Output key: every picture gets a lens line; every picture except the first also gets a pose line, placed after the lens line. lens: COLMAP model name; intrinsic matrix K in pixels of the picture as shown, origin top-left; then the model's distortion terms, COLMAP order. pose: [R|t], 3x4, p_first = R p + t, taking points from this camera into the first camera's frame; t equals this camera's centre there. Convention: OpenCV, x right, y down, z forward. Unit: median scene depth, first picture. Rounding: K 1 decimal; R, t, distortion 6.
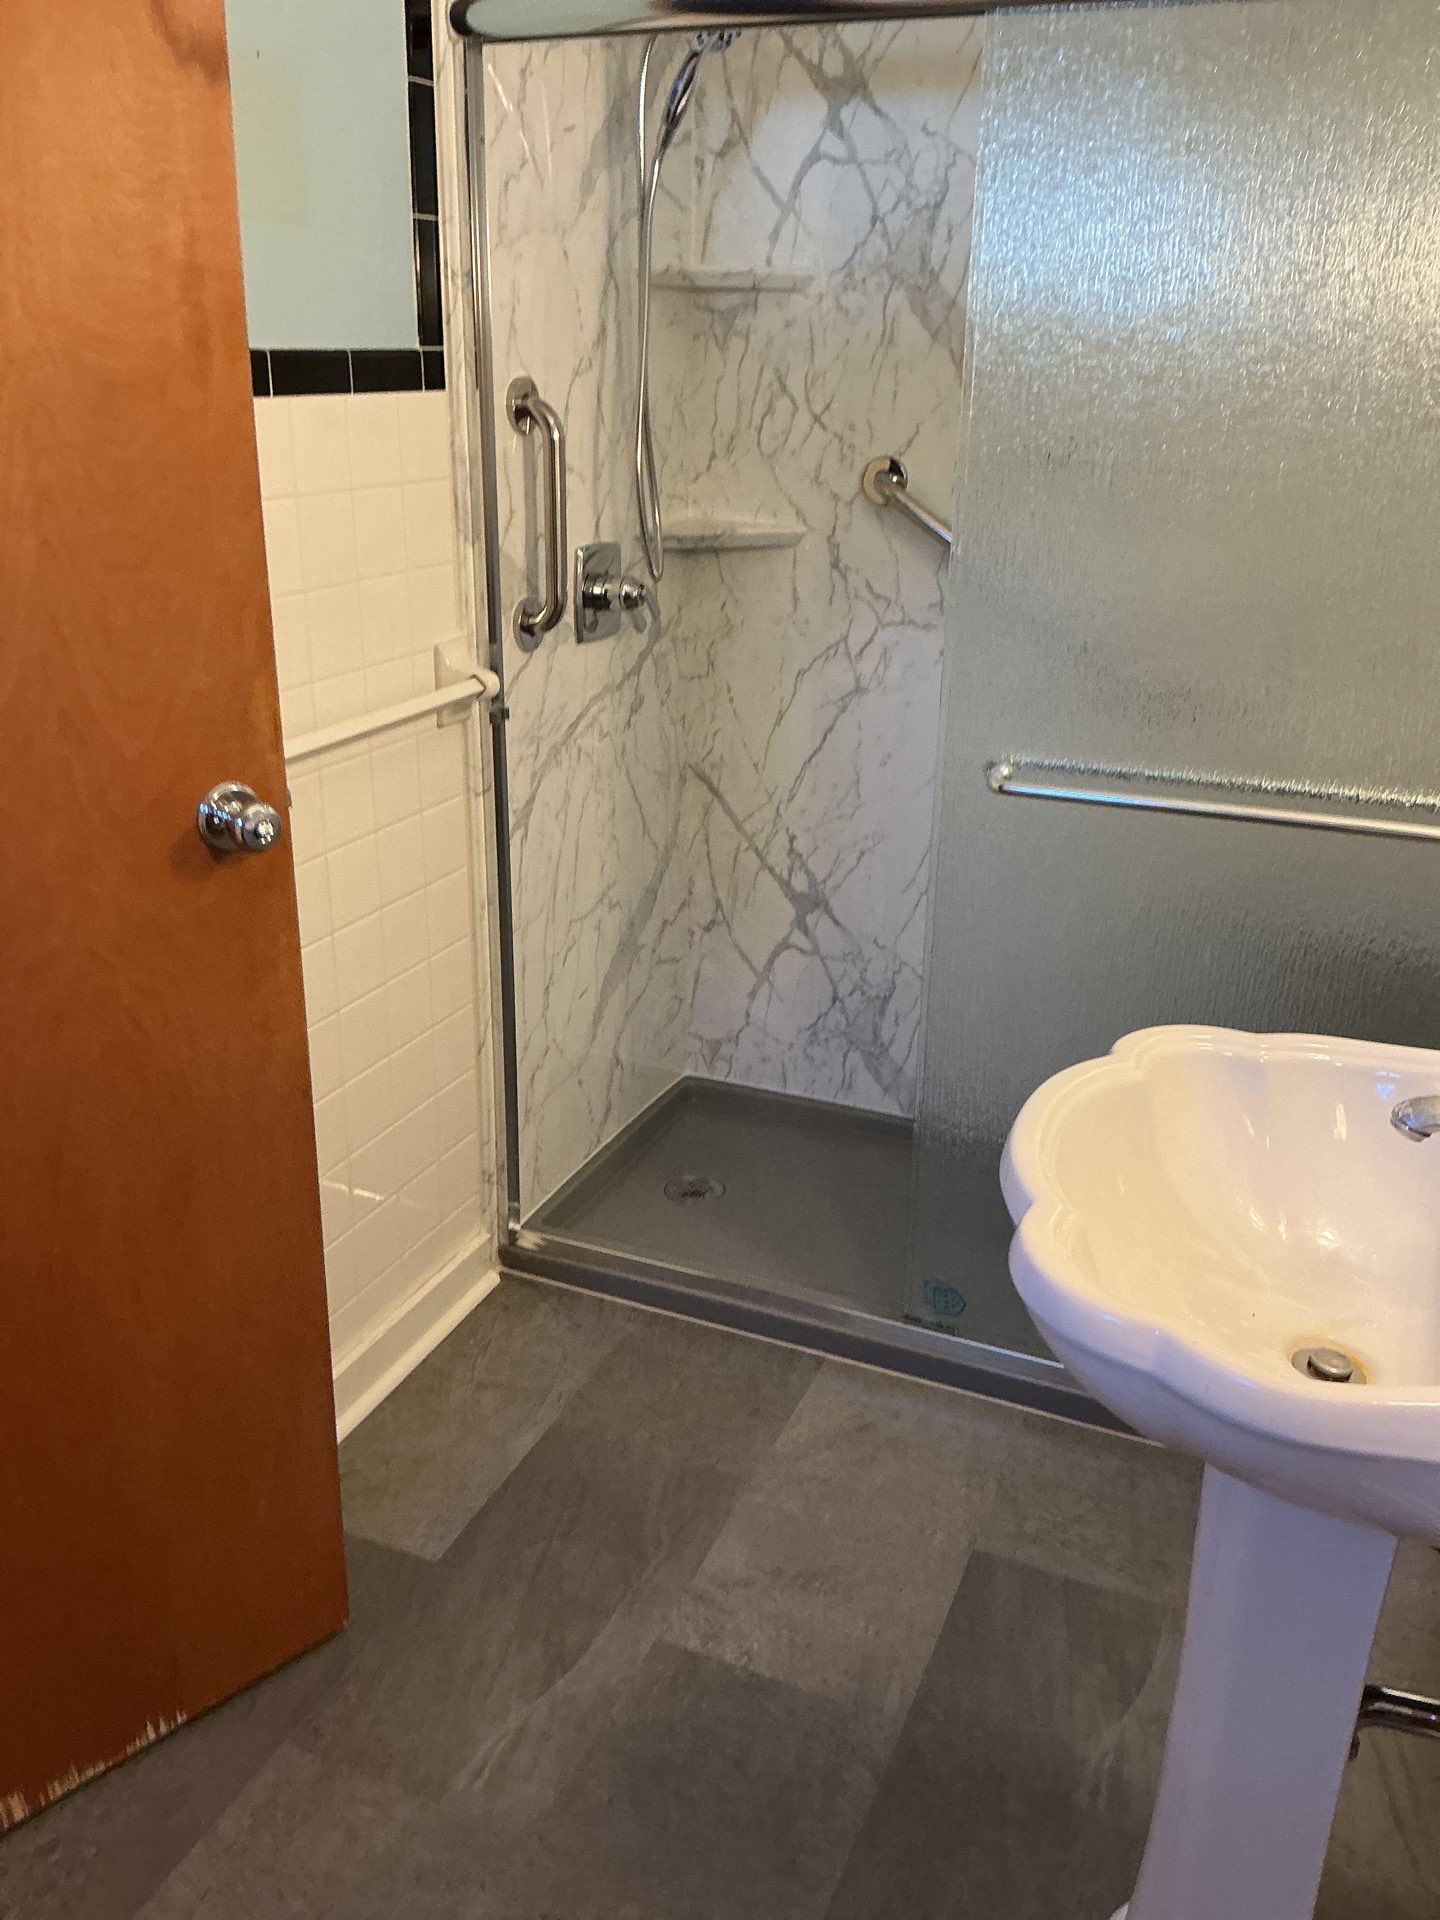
lens RADIAL K [[1578.3, 0, 720.0], [0, 1578.3, 960.0], [0, 0, 1]] dist [0.121020, -0.373897]
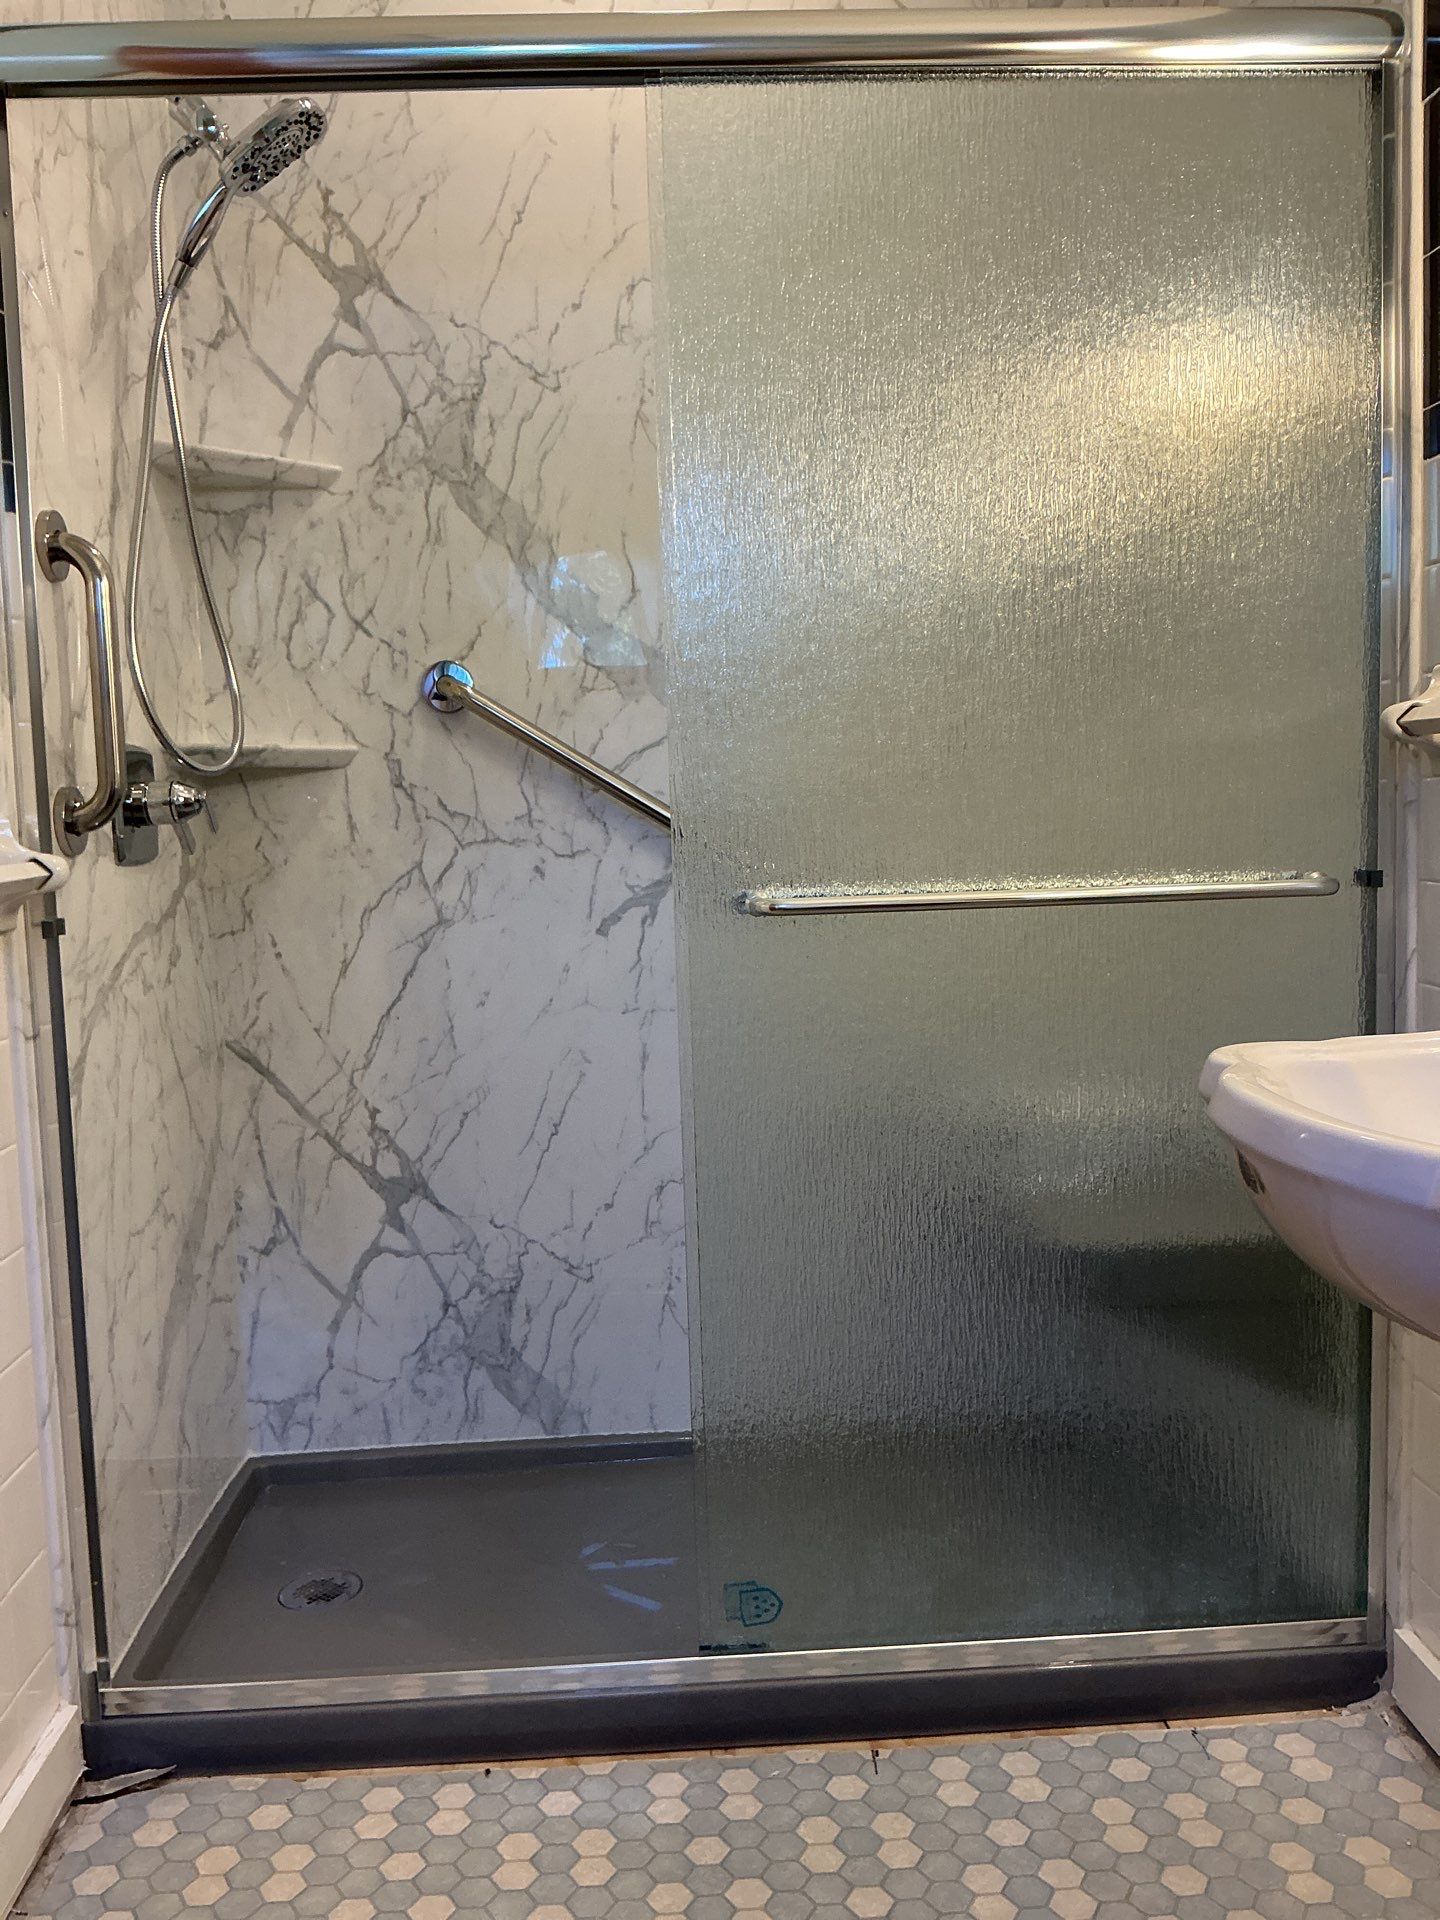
lens RADIAL K [[1576.9, 0, 716.5], [0, 1576.9, 960.8], [0, 0, 1]] dist [0.087934, -0.190904]
pose [[0.892649, -0.082711, 0.443099, -0.163242], [0.200857, 0.953018, -0.226745, 0.074476], [-0.403527, 0.291404, 0.867323, 0.207870]]
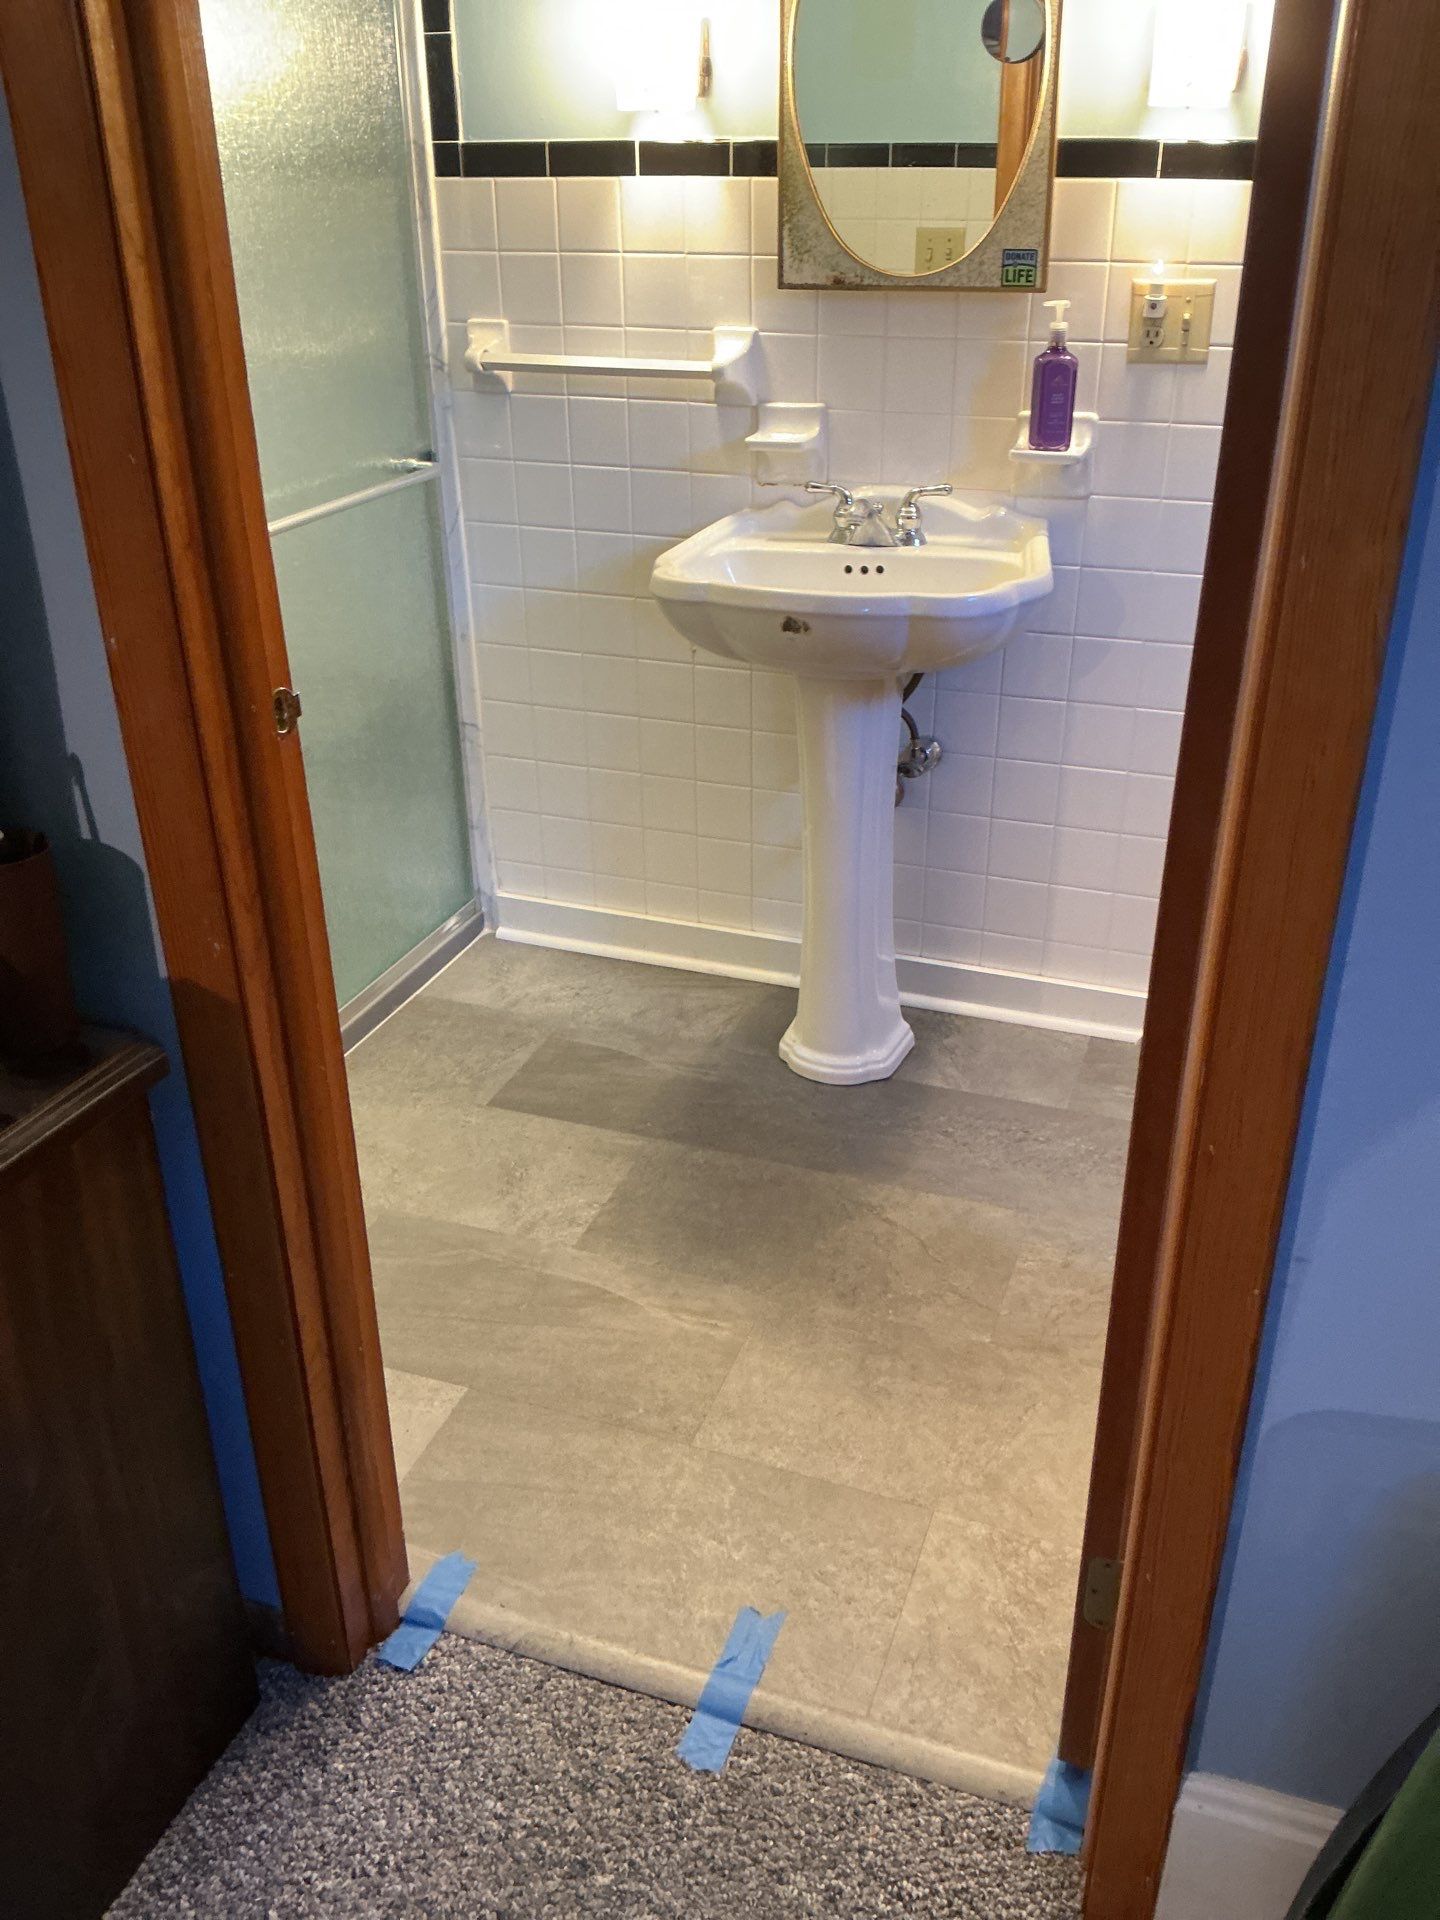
lens RADIAL K [[1580.8, 0, 715.4], [0, 1580.8, 955.2], [0, 0, 1]] dist [0.085491, -0.195440]
pose [[-0.045003, -0.475262, 0.878692, -0.696910], [0.377658, 0.806215, 0.455403, -0.187838], [-0.924851, 0.352340, 0.143205, 0.442950]]
